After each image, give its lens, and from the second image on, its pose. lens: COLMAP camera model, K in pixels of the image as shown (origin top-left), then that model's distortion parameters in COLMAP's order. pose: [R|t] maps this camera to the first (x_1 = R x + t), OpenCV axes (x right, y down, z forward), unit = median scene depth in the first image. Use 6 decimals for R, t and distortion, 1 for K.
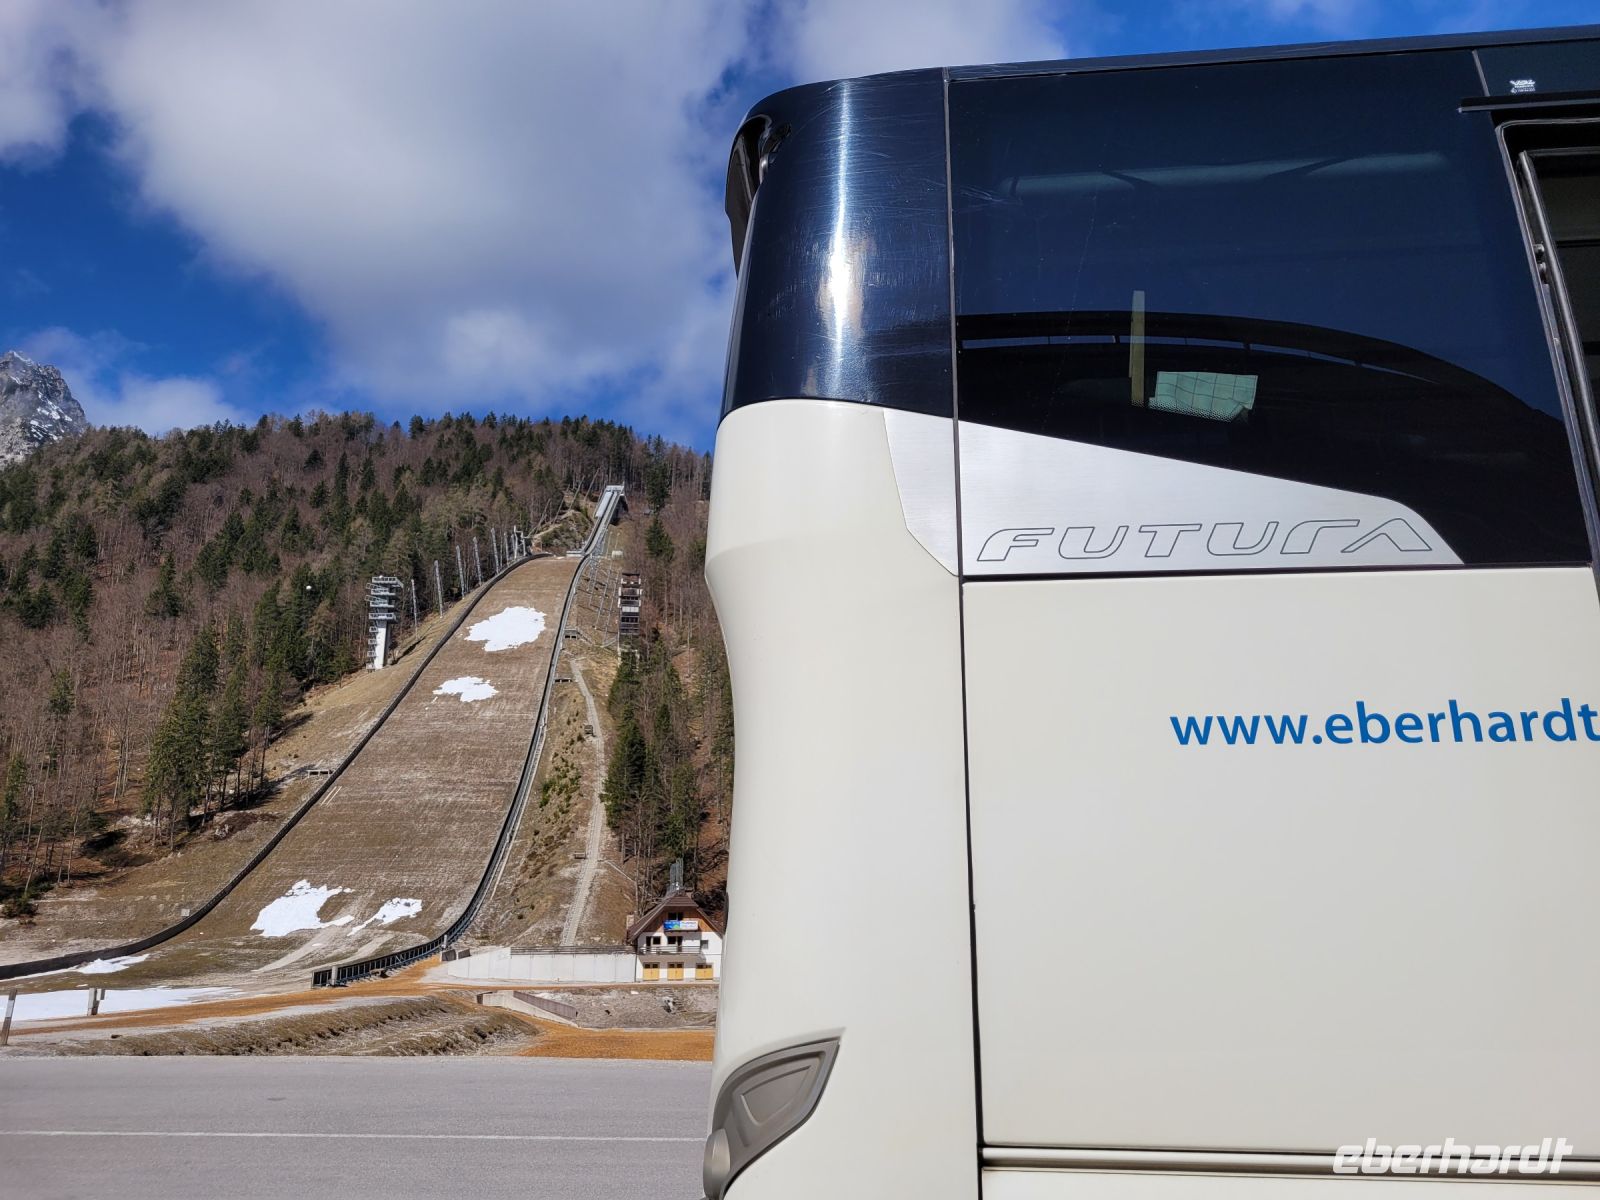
lens RADIAL K [[1287.7, 0, 832.4], [0, 1287.7, 597.0], [0, 0, 1]] dist [0.035684, -0.047227]
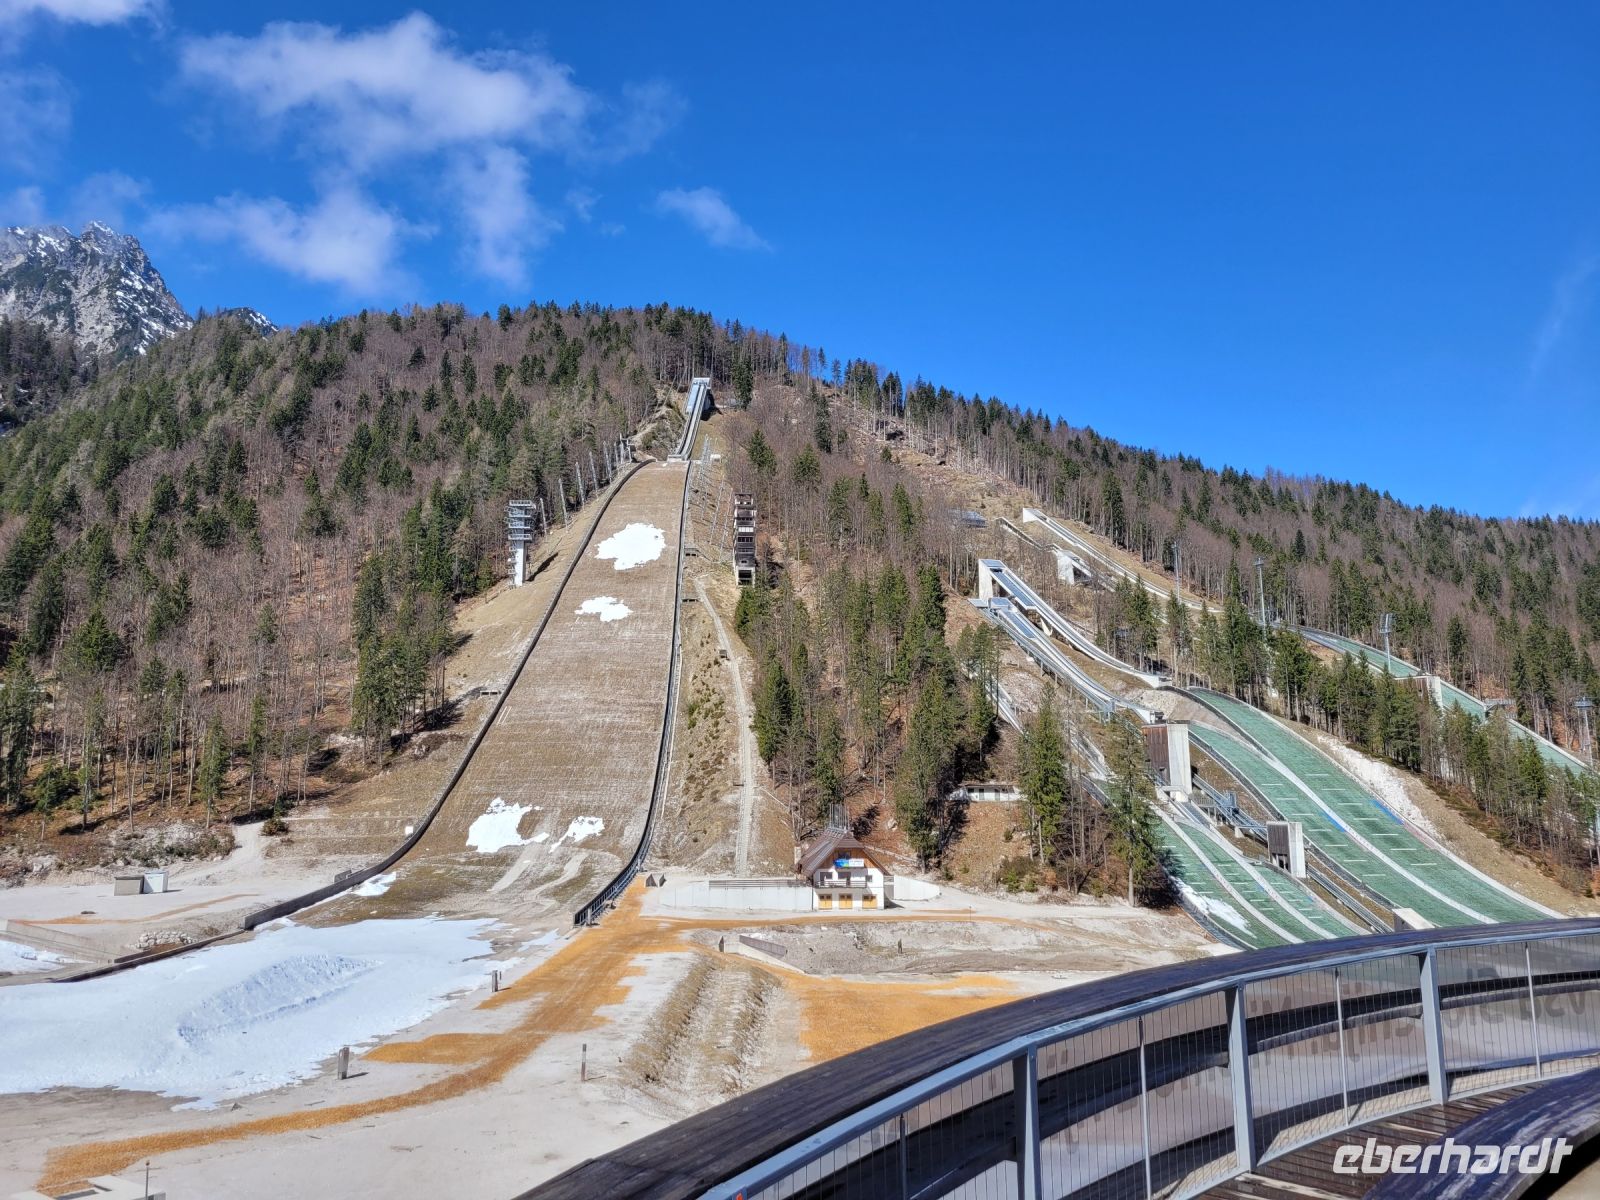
lens RADIAL K [[1287.7, 0, 782.0], [0, 1287.7, 595.1], [0, 0, 1]] dist [0.047305, -0.055823]
pose [[0.997011, 0.000052, -0.077263, -0.049403], [0.009070, 0.993007, 0.117704, -0.070593], [0.076729, -0.118053, 0.990038, -0.075751]]
